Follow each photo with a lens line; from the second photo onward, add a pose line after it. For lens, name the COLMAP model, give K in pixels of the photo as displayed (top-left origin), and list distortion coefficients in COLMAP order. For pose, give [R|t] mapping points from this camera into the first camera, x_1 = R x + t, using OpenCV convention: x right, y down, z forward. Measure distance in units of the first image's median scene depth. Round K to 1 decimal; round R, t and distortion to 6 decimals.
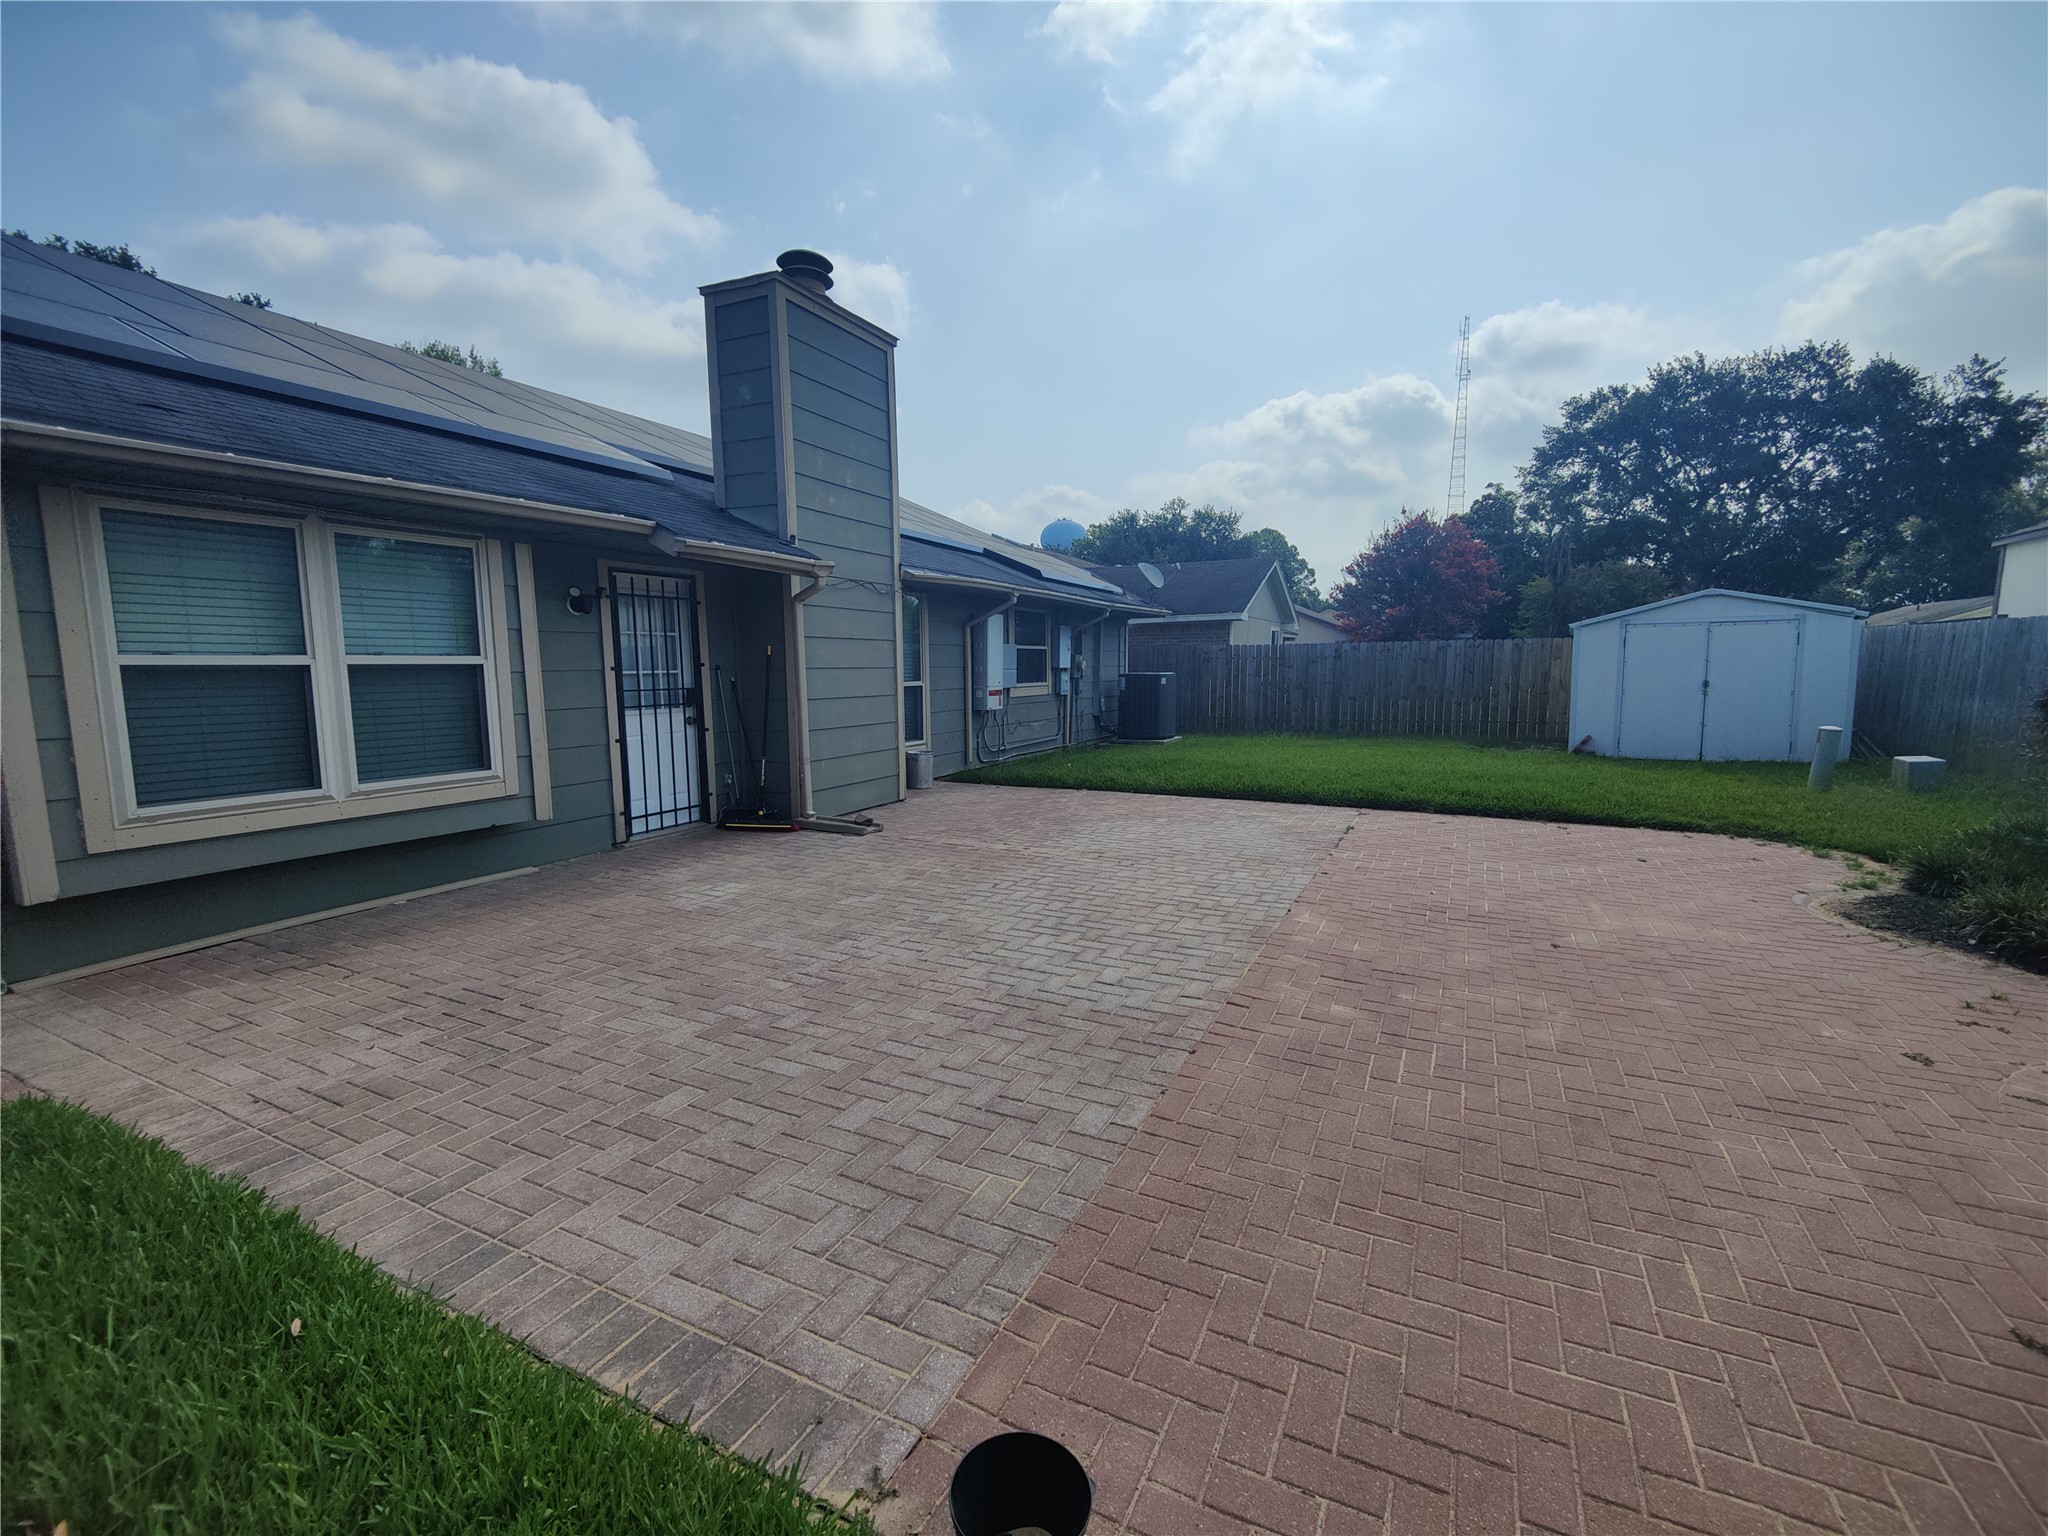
lens RADIAL K [[885.2, 0, 1038.3], [0, 885.2, 777.7], [0, 0, 1]] dist [0.021102, -0.016711]
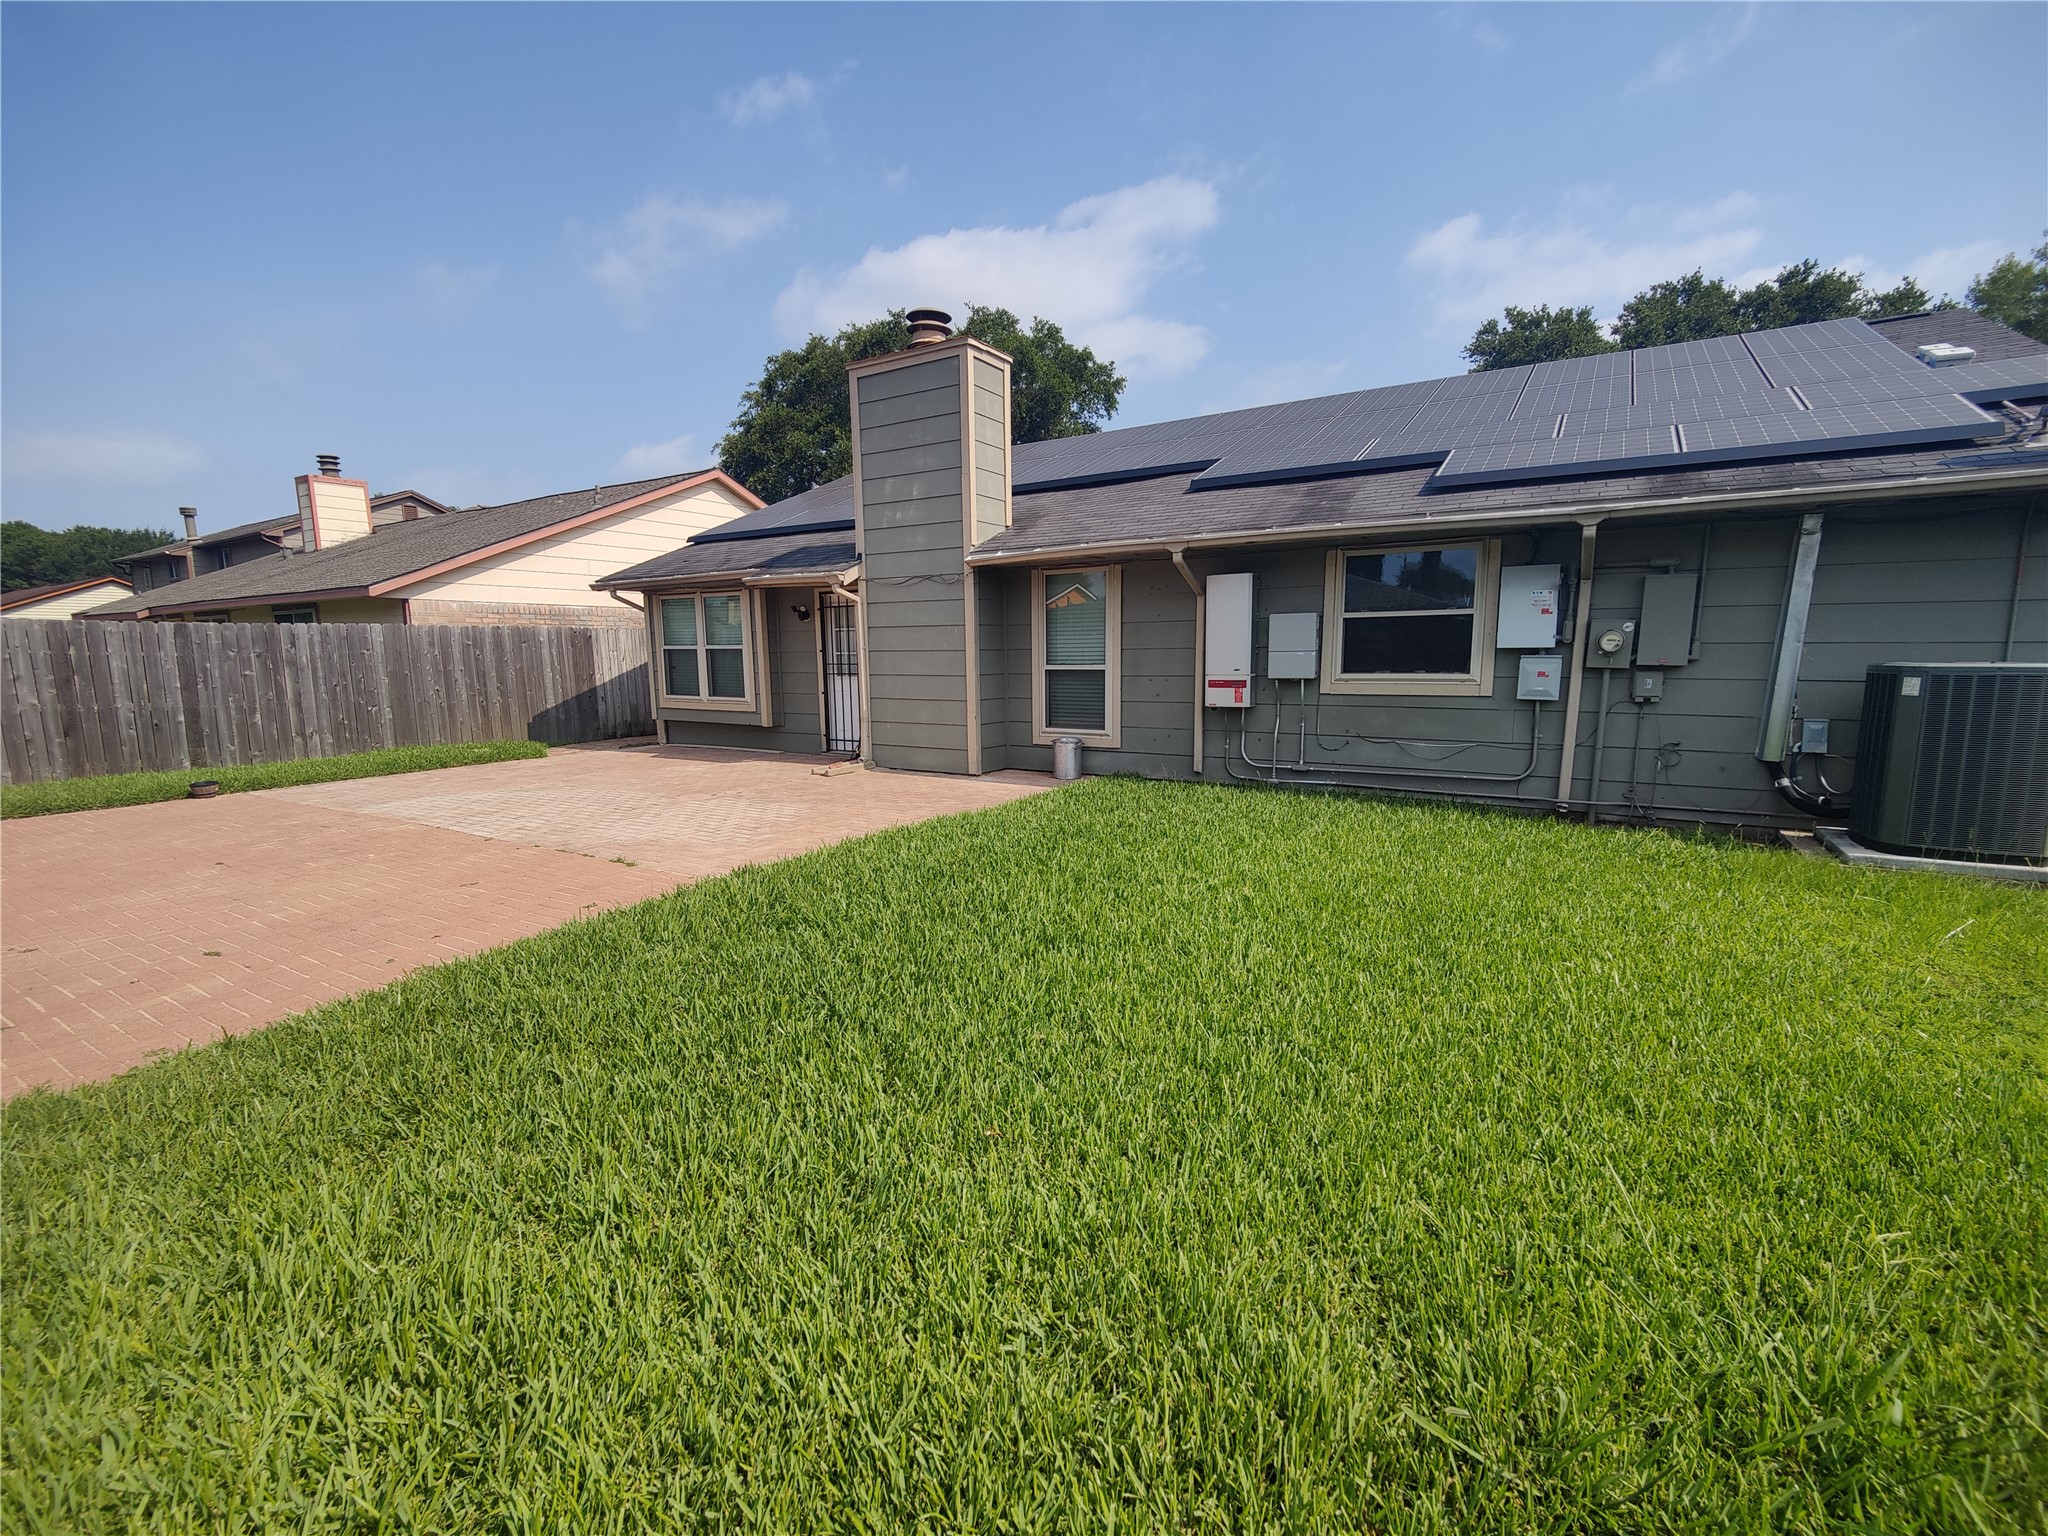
lens RADIAL K [[885.2, 0, 1038.3], [0, 885.2, 777.7], [0, 0, 1]] dist [0.021102, -0.016711]
pose [[-0.104308, 0.149806, -0.983198, 1.182910], [-0.116454, 0.979950, 0.161666, -0.204540], [0.987704, 0.131360, -0.084771, 1.564073]]
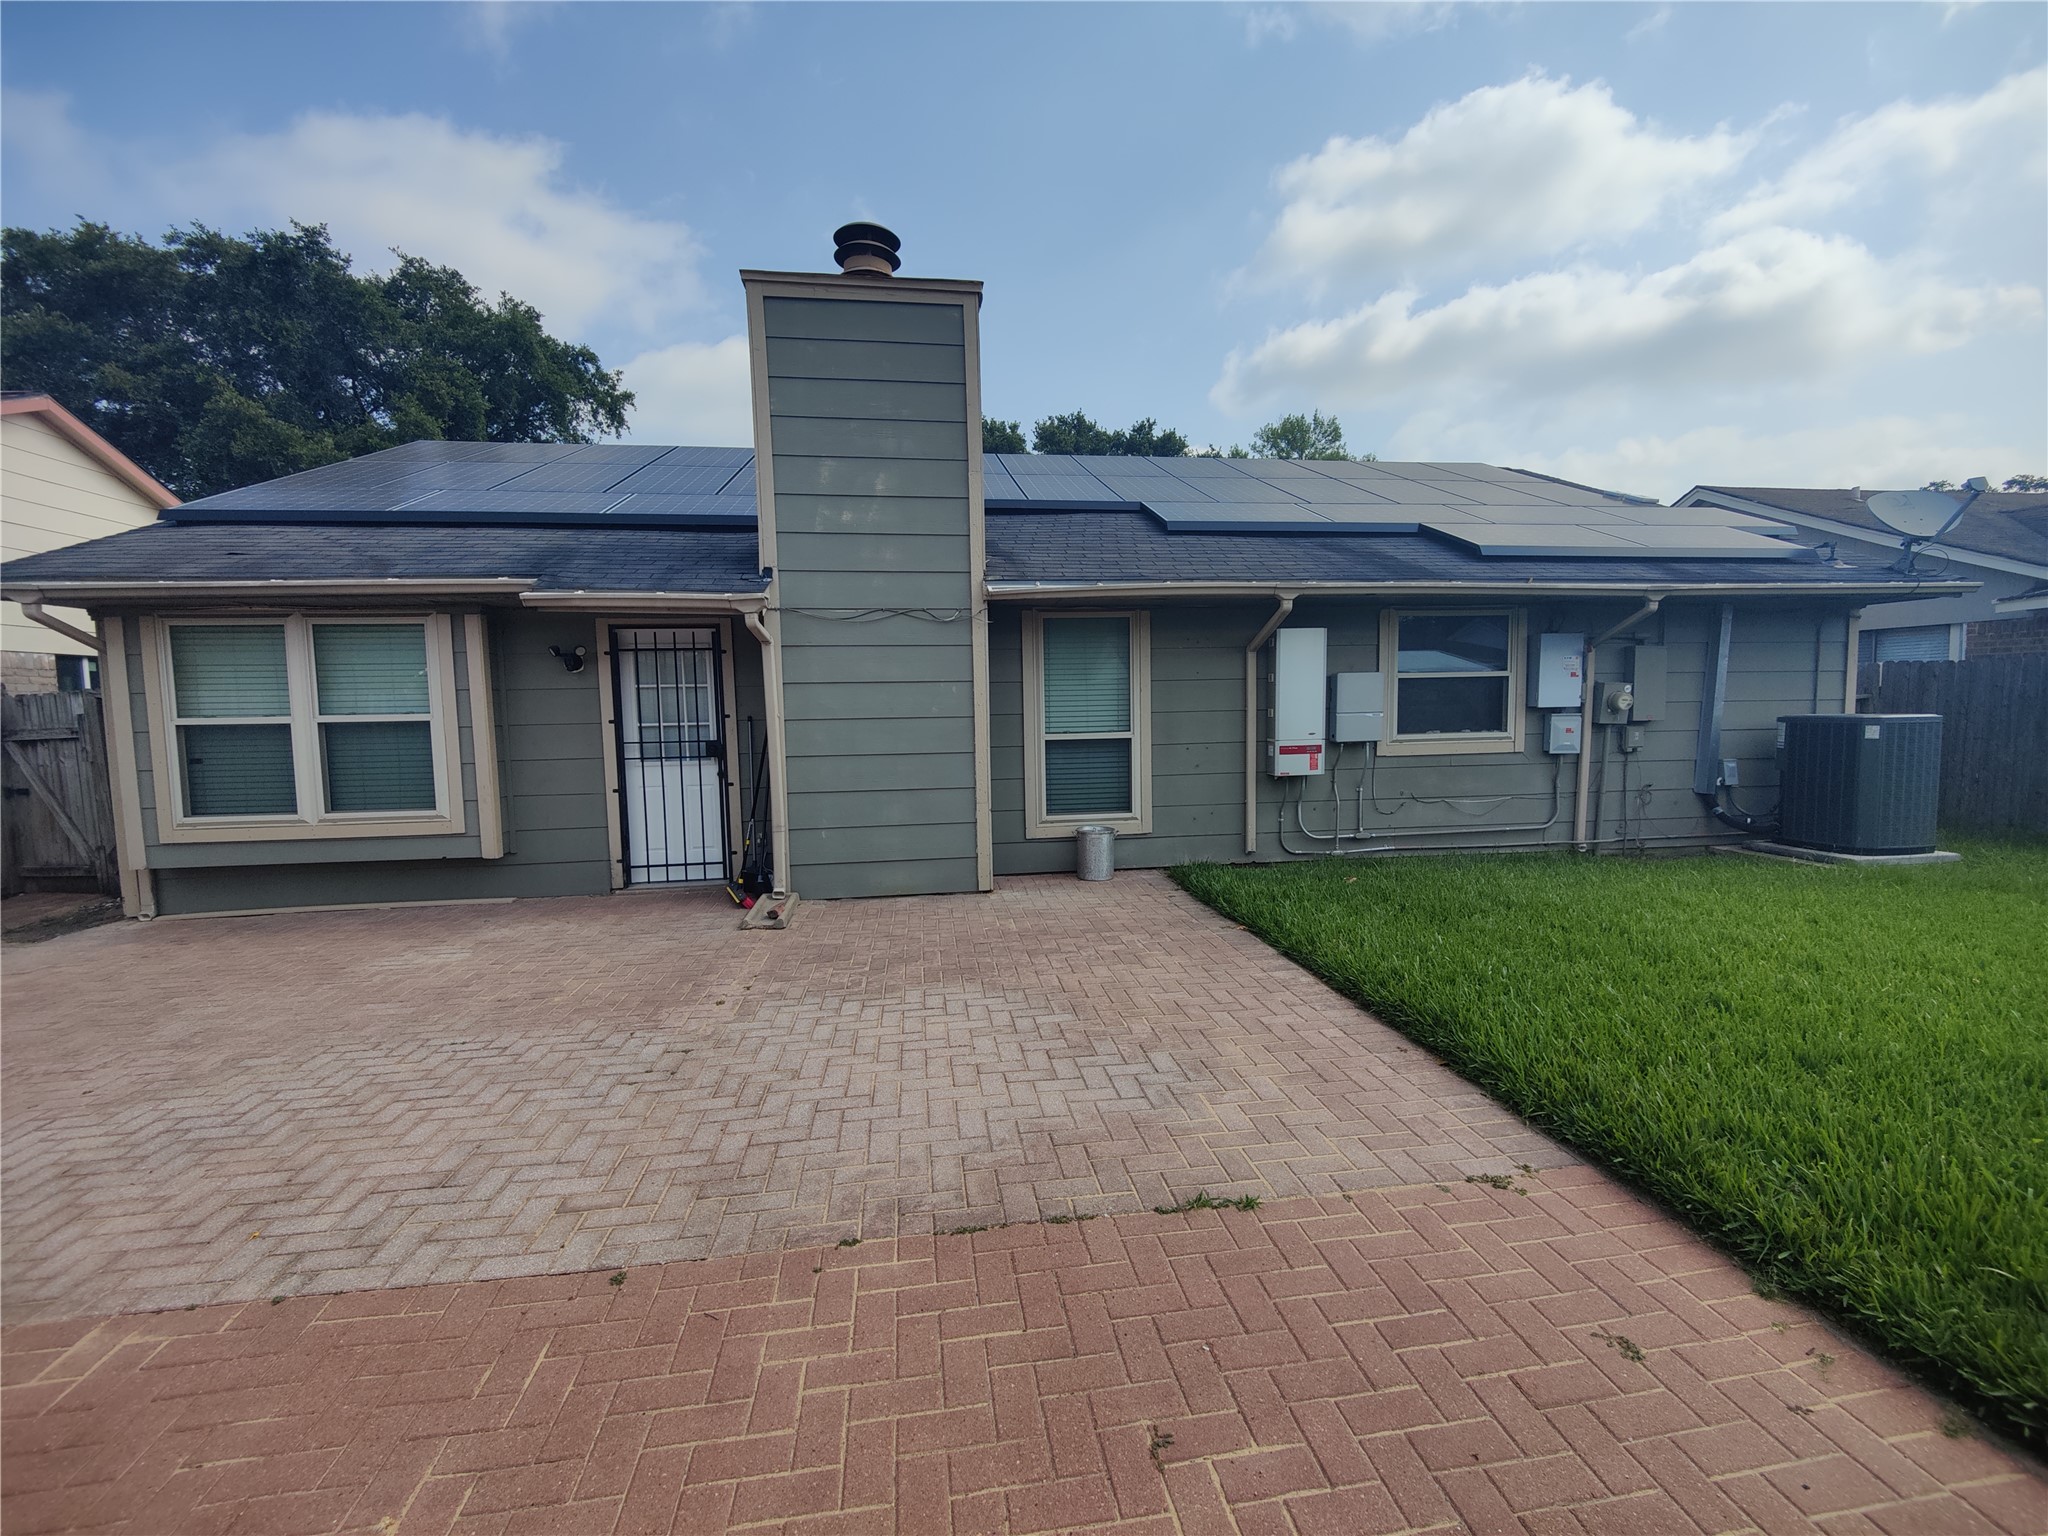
lens RADIAL K [[885.2, 0, 1038.3], [0, 885.2, 777.7], [0, 0, 1]] dist [0.021102, -0.016711]
pose [[0.556355, 0.066130, -0.828309, 0.651946], [-0.091188, 0.995667, 0.018243, -0.119290], [0.825926, 0.065382, 0.559974, 0.817731]]
